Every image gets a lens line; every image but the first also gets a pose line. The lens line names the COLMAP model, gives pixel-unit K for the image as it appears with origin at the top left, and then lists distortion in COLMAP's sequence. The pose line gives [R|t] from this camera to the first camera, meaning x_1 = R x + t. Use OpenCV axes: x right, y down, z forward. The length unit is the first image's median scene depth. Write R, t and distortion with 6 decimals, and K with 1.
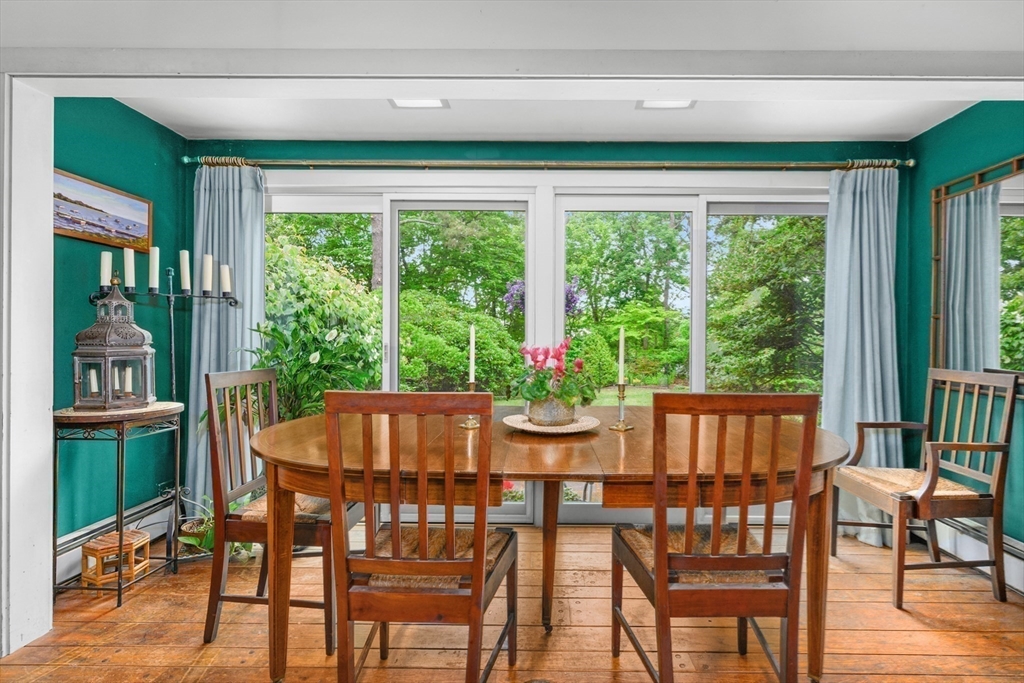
lens RADIAL K [[549.1, 0, 538.7], [0, 549.1, 345.1], [0, 0, 1]] dist [0.000249, 0.039746]
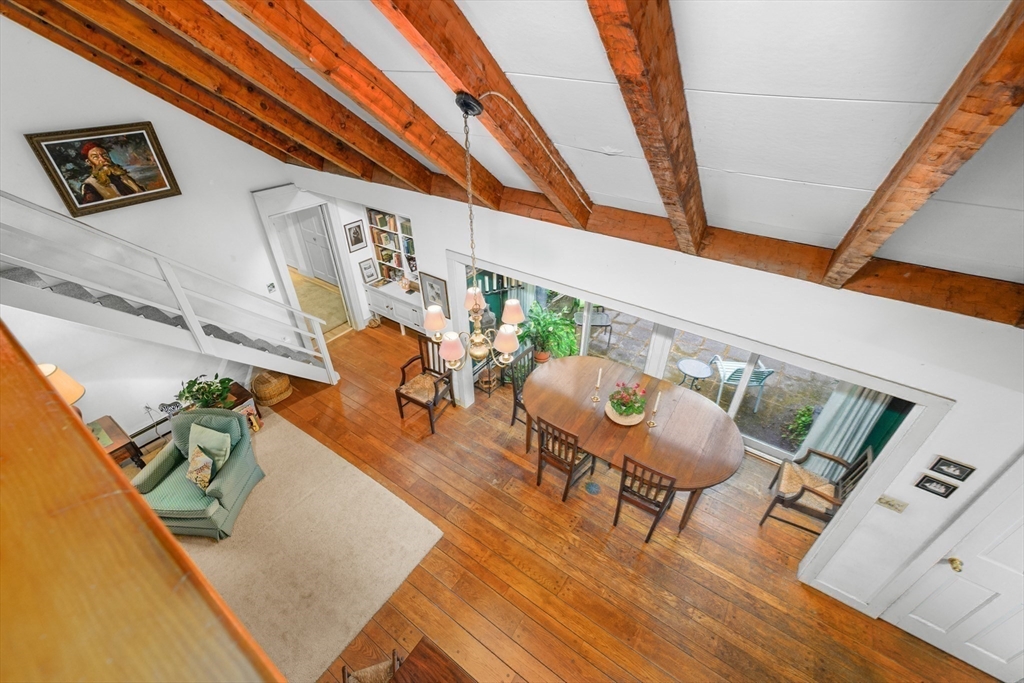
lens RADIAL K [[420.9, 0, 512.0], [0, 420.9, 341.5], [0, 0, 1]] dist [0.000128, -0.000145]
pose [[0.825081, 0.315560, -0.468682, 0.290611], [-0.002938, 0.831891, 0.554932, -0.866784], [0.565007, -0.456487, 0.687304, -0.316107]]
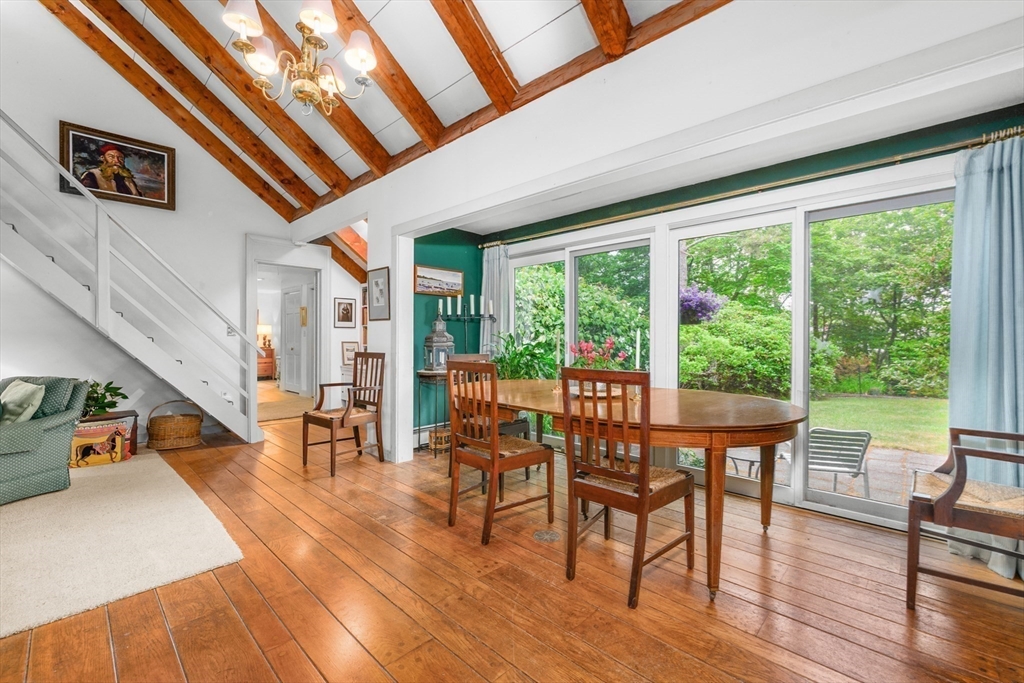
lens RADIAL K [[433.1, 0, 512.0], [0, 433.1, 341.5], [0, 0, 1]] dist [-0.000131, 0.000087]
pose [[0.723347, 0.000023, -0.690485, 0.510771], [-0.007529, 0.999941, -0.007854, 0.008371], [0.690444, 0.010880, 0.723304, -0.021599]]
